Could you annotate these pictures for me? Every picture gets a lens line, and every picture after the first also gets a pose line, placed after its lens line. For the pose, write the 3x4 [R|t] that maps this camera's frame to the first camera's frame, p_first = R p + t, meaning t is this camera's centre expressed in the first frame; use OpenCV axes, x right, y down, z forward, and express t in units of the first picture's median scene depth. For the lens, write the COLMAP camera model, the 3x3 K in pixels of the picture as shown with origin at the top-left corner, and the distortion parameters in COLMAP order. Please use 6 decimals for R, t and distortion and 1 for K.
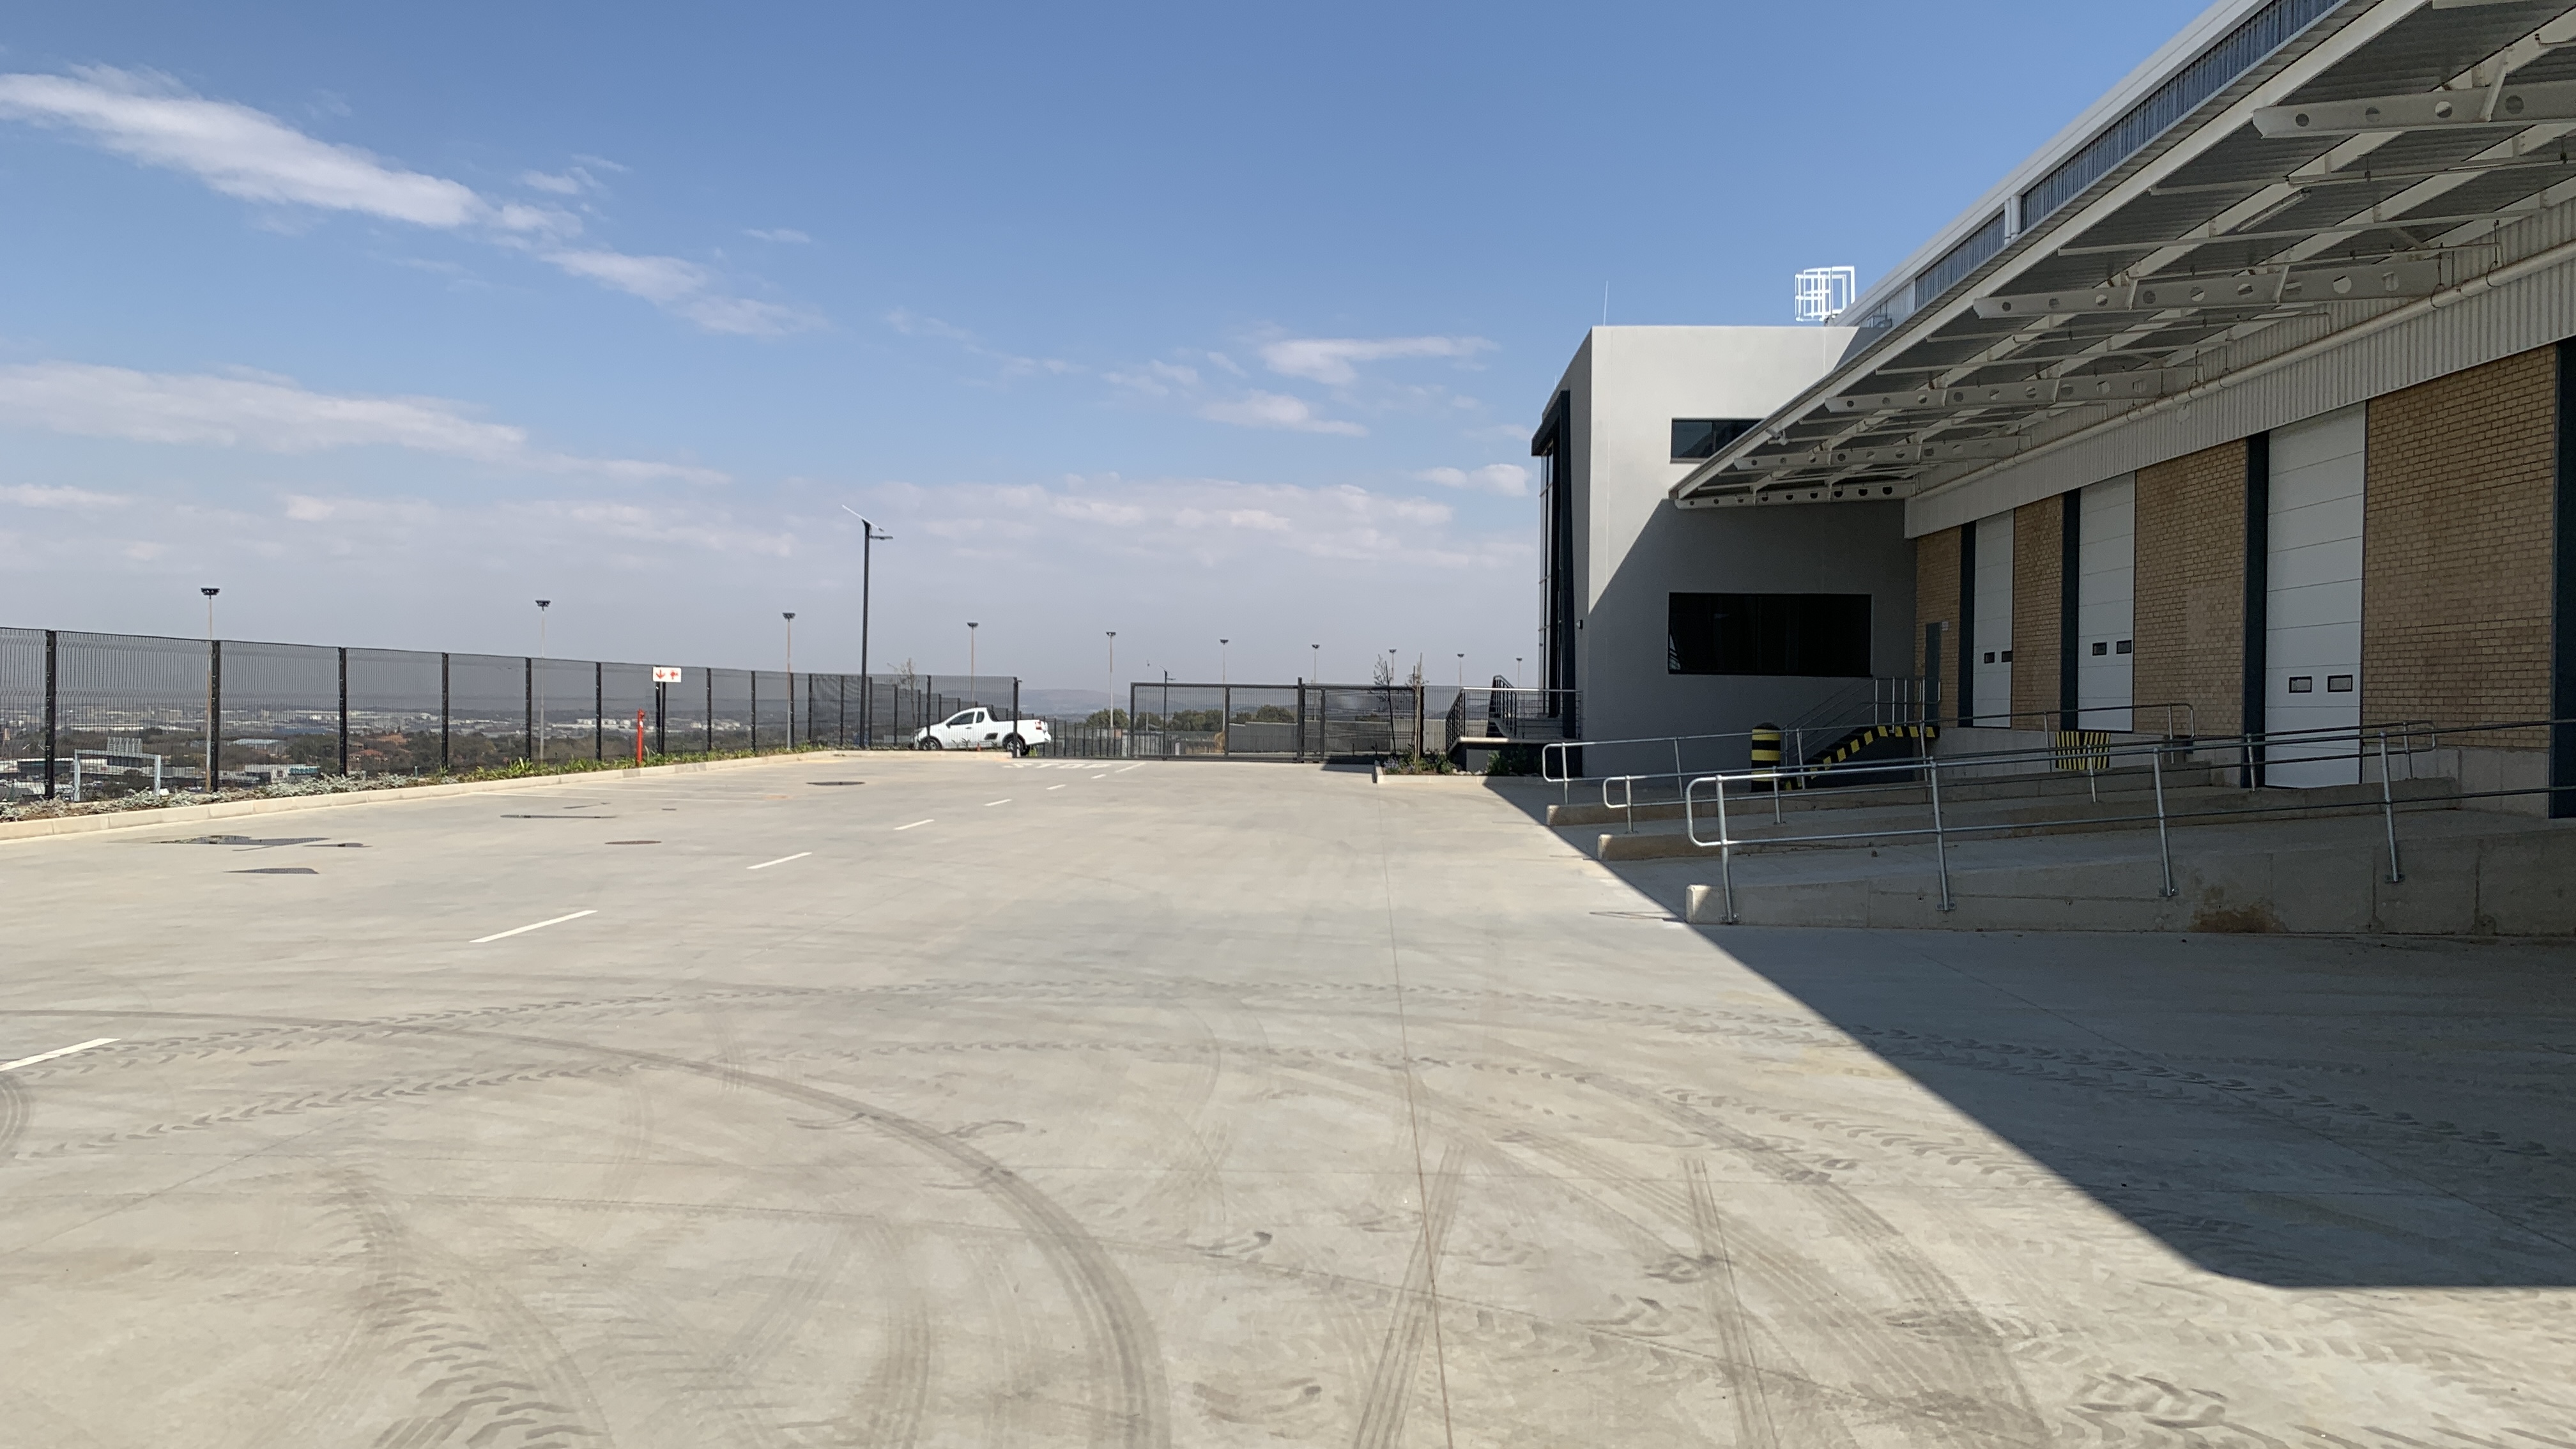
lens RADIAL K [[1951.5, 0, 1289.0], [0, 1951.5, 753.5], [0, 0, 1]] dist [0.030686, -0.027367]
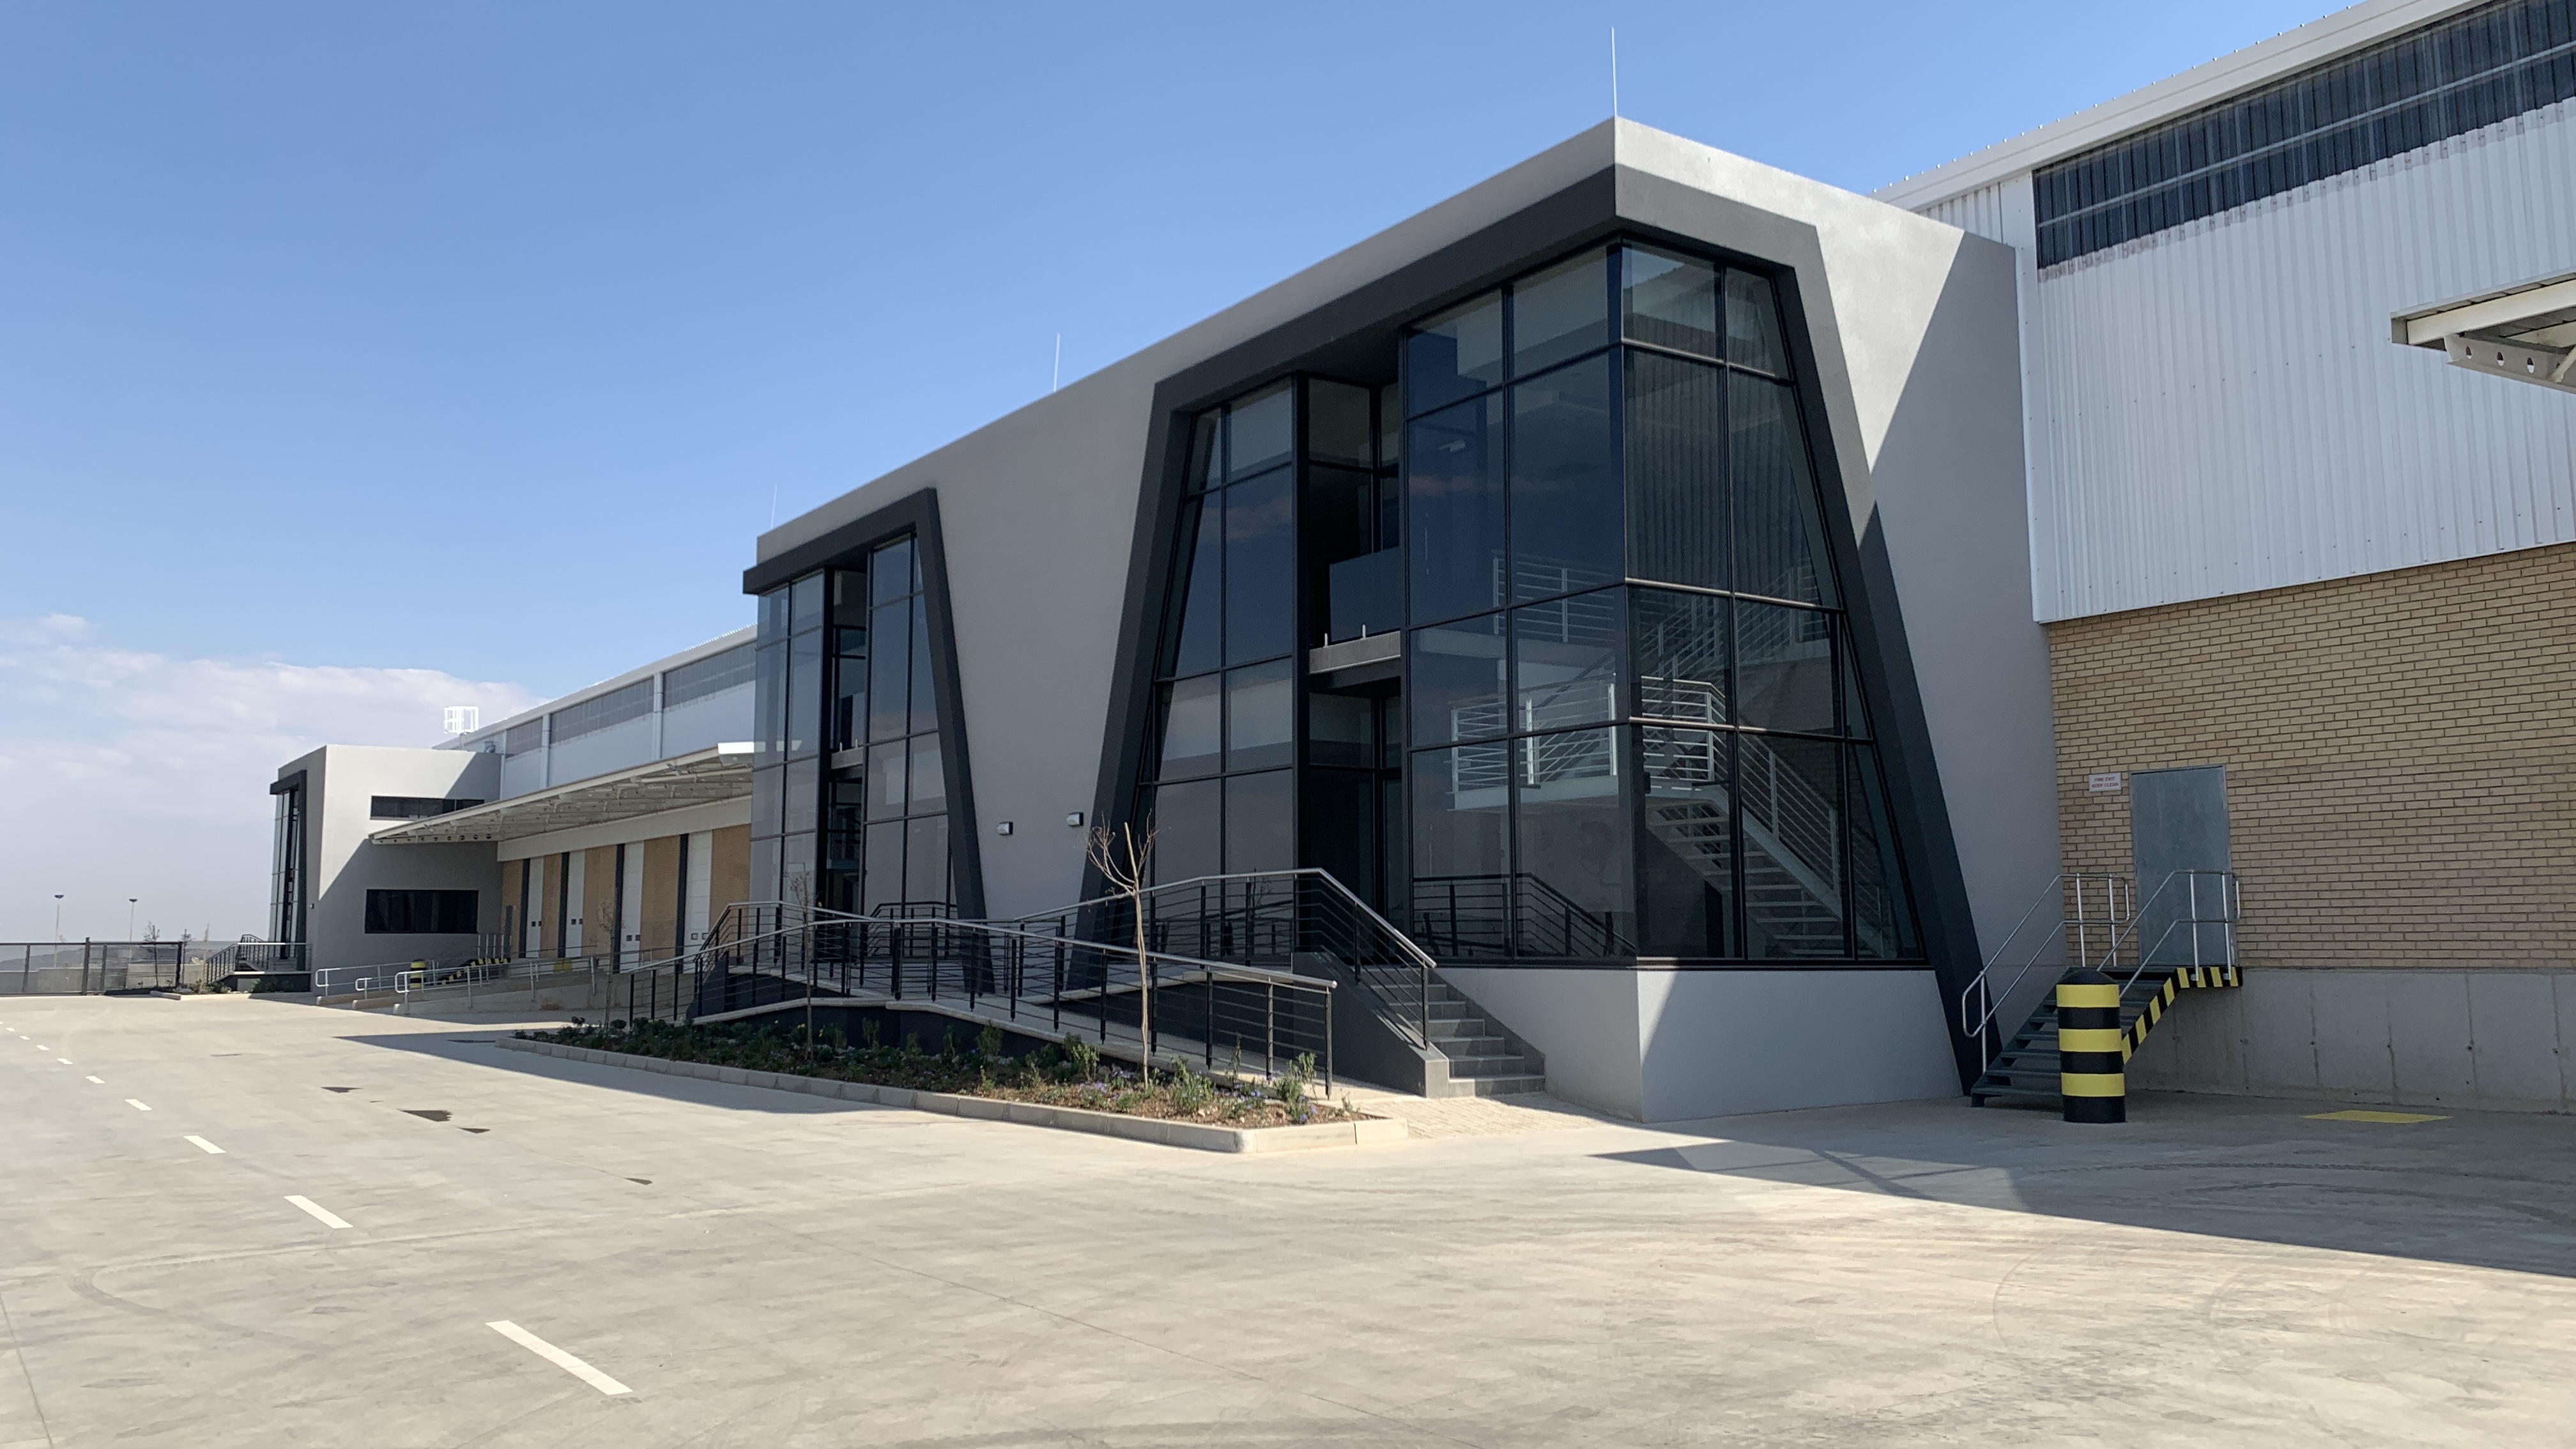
lens RADIAL K [[1929.5, 0, 1283.4], [0, 1929.5, 726.4], [0, 0, 1]] dist [0.053789, -0.092059]
pose [[0.797122, 0.054299, 0.601372, -0.223228], [0.031069, 0.990941, -0.130656, 0.031261], [-0.603018, 0.122833, 0.788214, -0.967611]]
